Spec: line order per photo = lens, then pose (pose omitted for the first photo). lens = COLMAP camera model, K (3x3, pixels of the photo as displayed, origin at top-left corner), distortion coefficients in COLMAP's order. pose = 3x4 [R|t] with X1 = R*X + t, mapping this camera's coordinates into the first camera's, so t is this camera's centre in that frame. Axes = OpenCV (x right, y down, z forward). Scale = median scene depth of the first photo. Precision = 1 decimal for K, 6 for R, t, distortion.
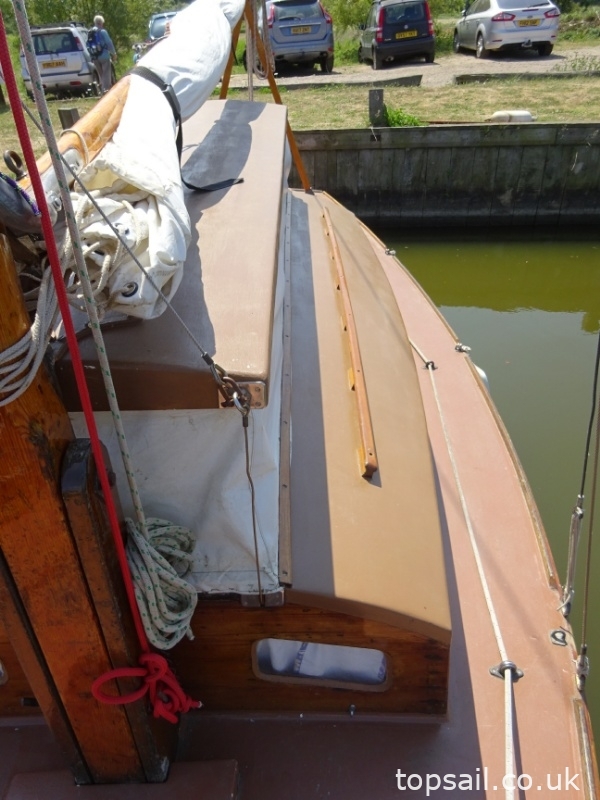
lens RADIAL K [[589.7, 0, 300.0], [0, 589.7, 400.0], [0, 0, 1]] dist [0.004320, -0.002273]
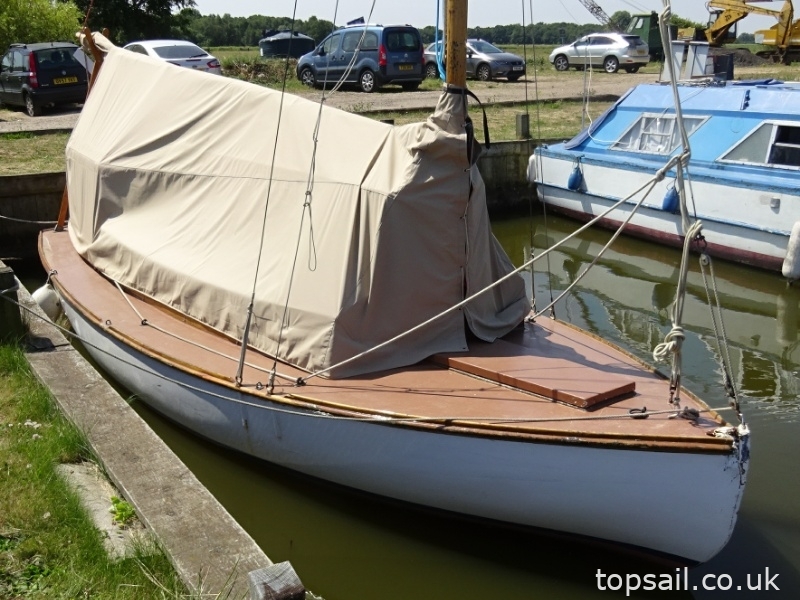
lens RADIAL K [[914.0, 0, 367.2], [0, 914.0, 336.8], [0, 0, 1]] dist [-0.060087, 0.239575]
pose [[0.815890, -0.143740, 0.560055, -0.627728], [0.289863, 0.939783, -0.181074, 0.261314], [-0.500303, 0.310076, 0.808424, -0.460683]]
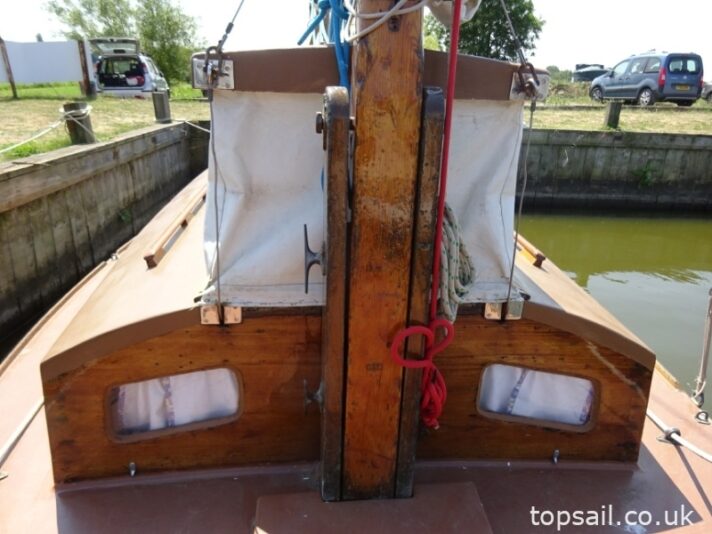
lens RADIAL K [[518.6, 0, 356.0], [0, 518.6, 267.0], [0, 0, 1]] dist [0.007720, 0.001548]
pose [[0.994189, 0.034756, 0.101885, -0.088306], [-0.009933, 0.972027, -0.234660, 0.097320], [-0.107191, 0.232284, 0.966723, 0.011998]]
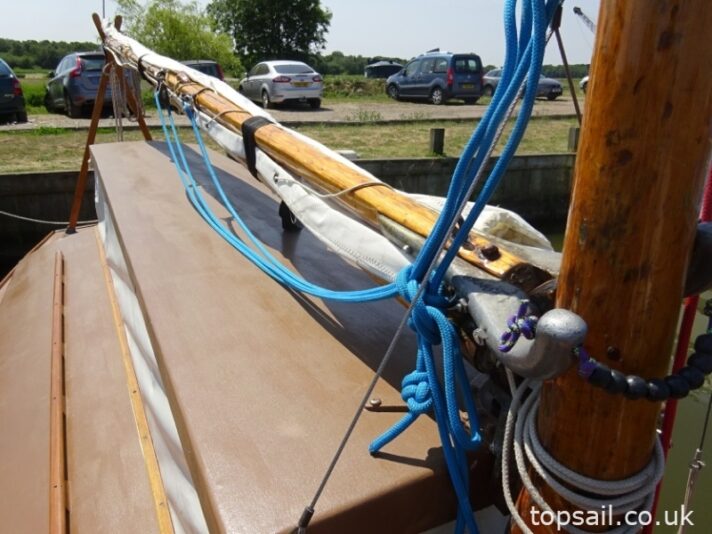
lens RADIAL K [[556.8, 0, 338.7], [0, 556.8, 265.5], [0, 0, 1]] dist [0.002056, 0.001519]
pose [[0.906961, -0.085590, 0.412427, -0.143783], [0.183880, 0.961364, -0.204858, -0.029386], [-0.378959, 0.261635, 0.887658, 0.050430]]
